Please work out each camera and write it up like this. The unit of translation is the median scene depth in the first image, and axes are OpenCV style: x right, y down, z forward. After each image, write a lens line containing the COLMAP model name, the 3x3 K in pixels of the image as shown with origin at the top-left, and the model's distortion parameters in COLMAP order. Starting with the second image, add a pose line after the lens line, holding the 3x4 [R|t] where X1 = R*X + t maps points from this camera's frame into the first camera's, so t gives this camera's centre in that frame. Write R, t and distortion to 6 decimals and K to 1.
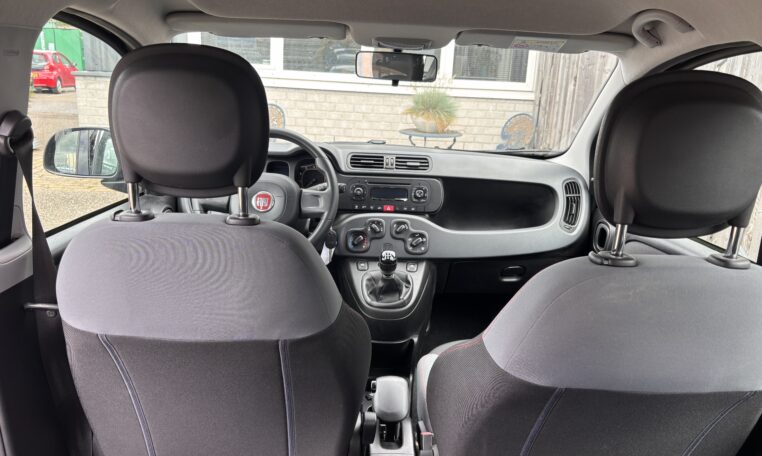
lens RADIAL K [[564.5, 0, 397.1], [0, 564.5, 217.3], [0, 0, 1]] dist [0.022837, -0.001799]
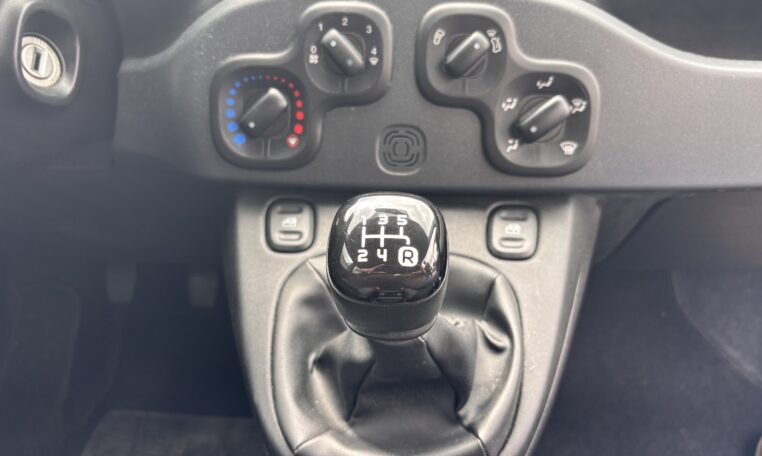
lens RADIAL K [[592.8, 0, 381.0], [0, 592.8, 228.0], [0, 0, 1]] dist [0.036007, -0.062474]
pose [[0.995386, 0.013468, -0.094999, -0.002964], [0.010542, 0.968755, 0.247795, 0.028115], [0.095368, -0.247654, 0.964143, 0.768078]]
